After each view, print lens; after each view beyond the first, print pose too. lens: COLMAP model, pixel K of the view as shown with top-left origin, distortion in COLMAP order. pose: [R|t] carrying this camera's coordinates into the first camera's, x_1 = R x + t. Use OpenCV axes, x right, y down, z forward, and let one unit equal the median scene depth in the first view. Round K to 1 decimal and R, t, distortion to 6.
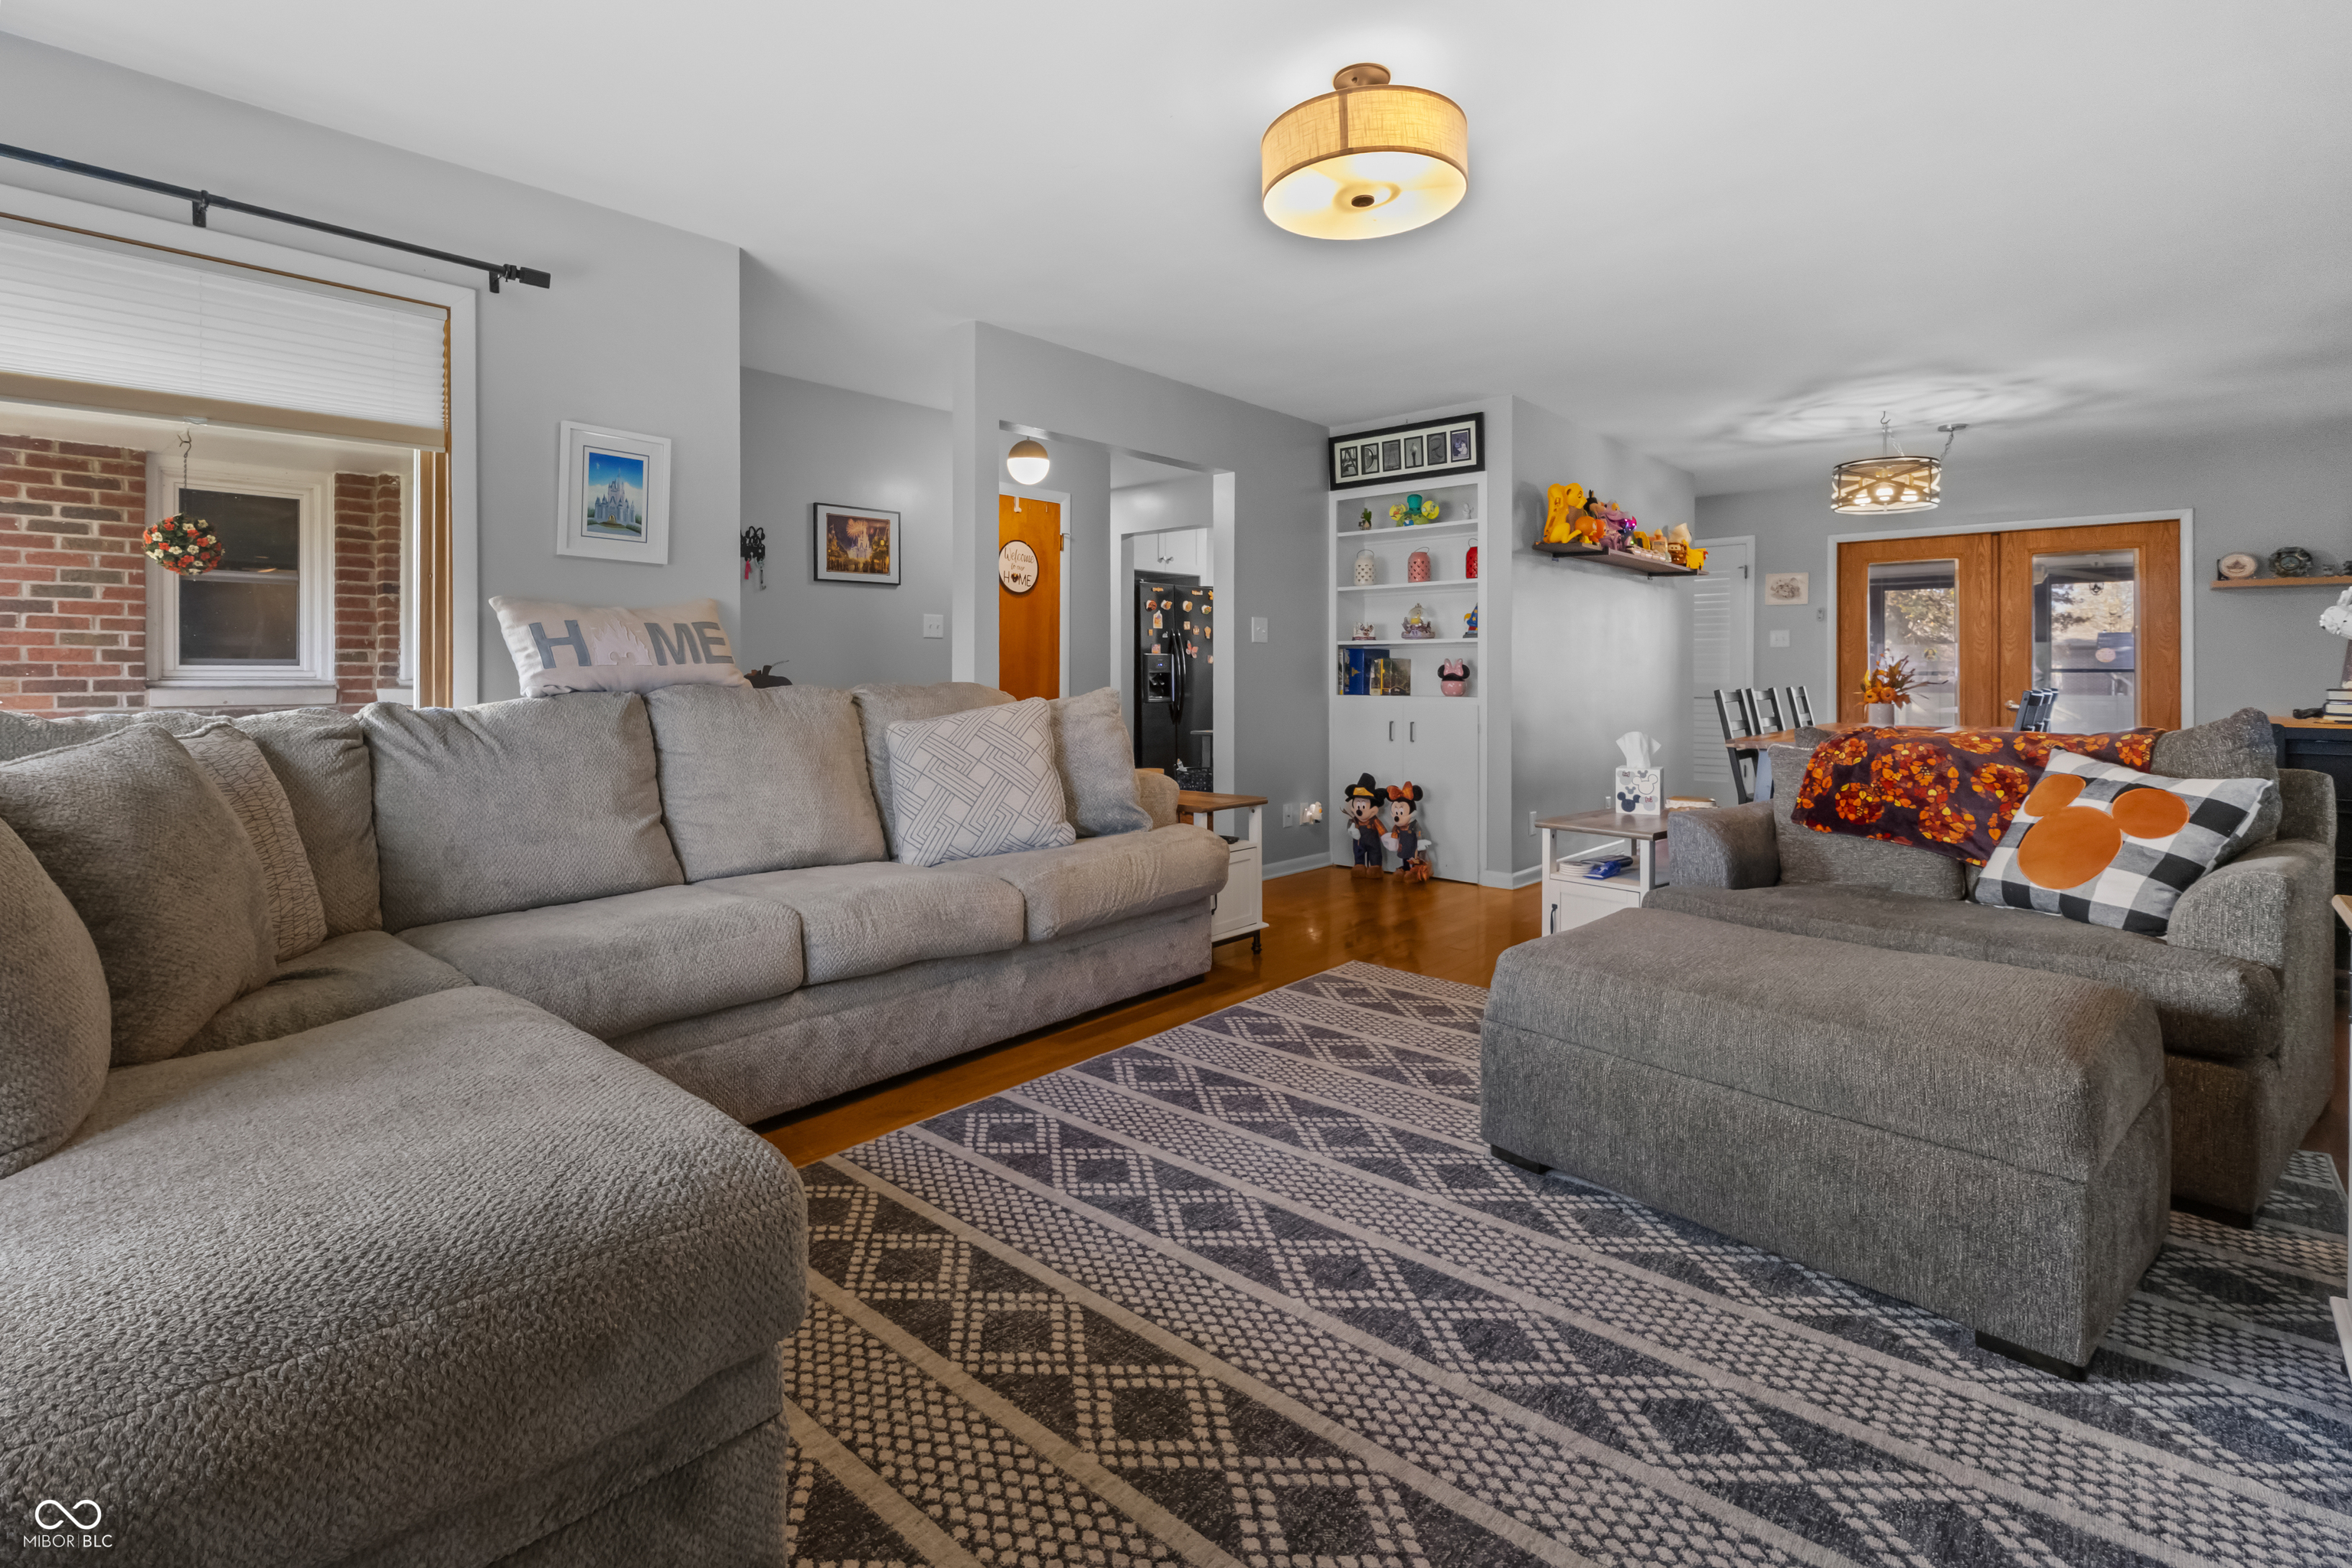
lens RADIAL K [[1085.7, 0, 1178.7], [0, 1085.7, 682.0], [0, 0, 1]] dist [-0.000683, -0.000270]
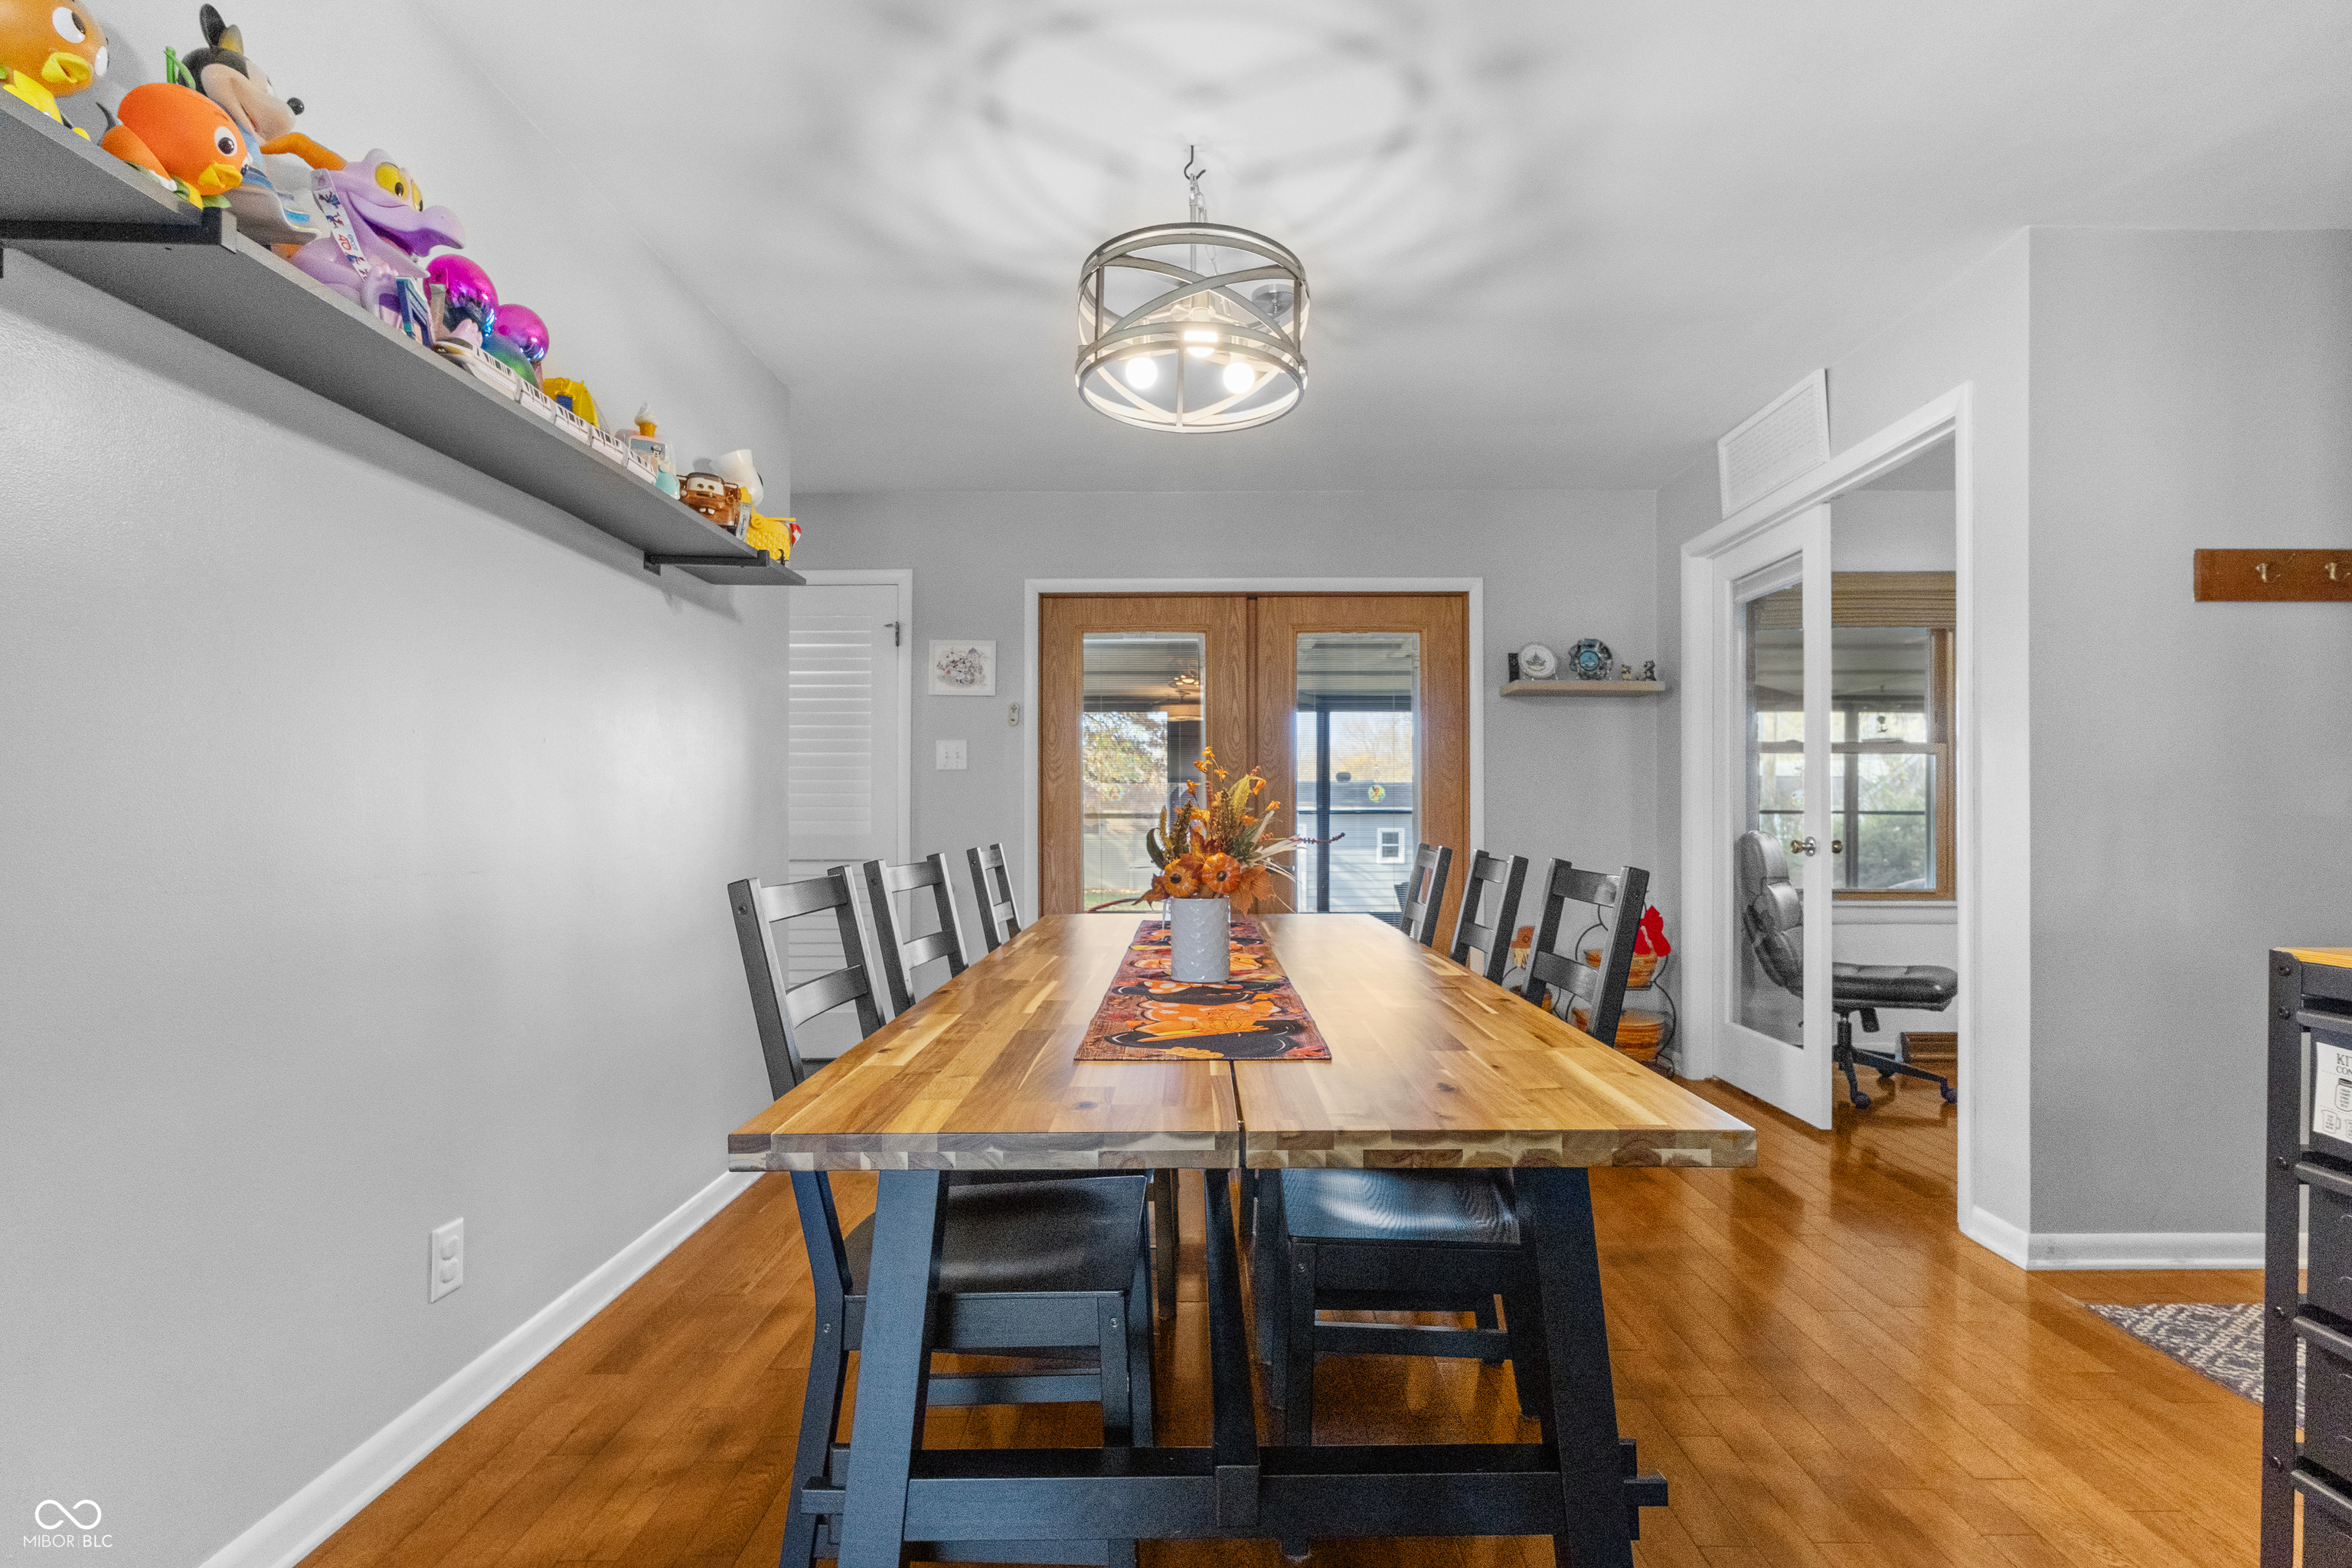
lens RADIAL K [[1085.0, 0, 1185.4], [0, 1085.0, 815.0], [0, 0, 1]] dist [-0.000941, -0.000230]
pose [[0.750821, 0.000874, 0.660505, 0.358455], [0.003061, 0.999984, -0.004803, -0.005196], [-0.660499, 0.005628, 0.750806, 0.652841]]
